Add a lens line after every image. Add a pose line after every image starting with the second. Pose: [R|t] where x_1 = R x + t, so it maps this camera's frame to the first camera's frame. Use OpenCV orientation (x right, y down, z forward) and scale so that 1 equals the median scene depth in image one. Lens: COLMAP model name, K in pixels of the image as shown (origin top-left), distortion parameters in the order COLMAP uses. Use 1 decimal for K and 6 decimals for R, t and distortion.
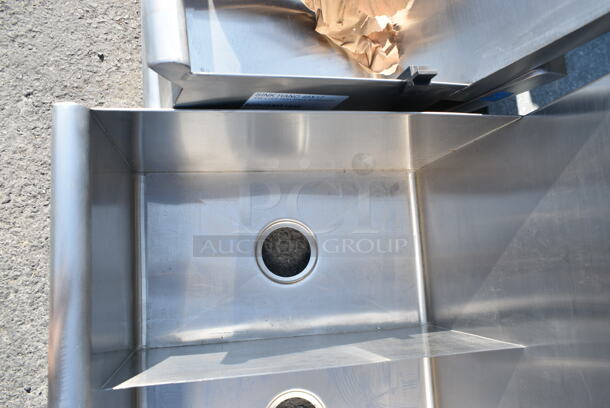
lens RADIAL K [[481.4, 0, 306.8], [0, 481.4, 196.1], [0, 0, 1]] dist [-0.017426, -0.002742]
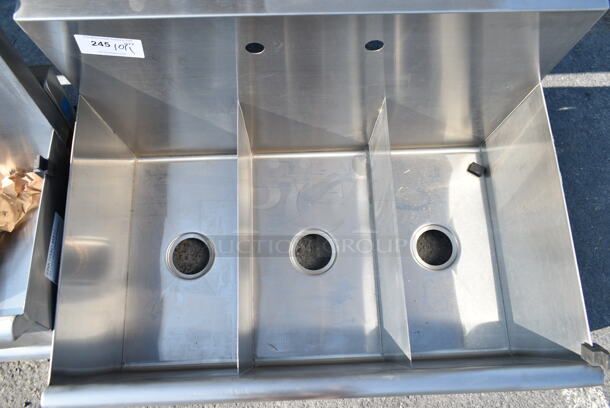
lens RADIAL K [[481.4, 0, 306.8], [0, 481.4, 196.1], [0, 0, 1]] dist [-0.017426, -0.002742]
pose [[0.018205, -0.996442, 0.082295, 0.023263], [0.985123, 0.031944, 0.168857, 0.239486], [-0.170885, 0.077997, 0.982199, -0.458206]]
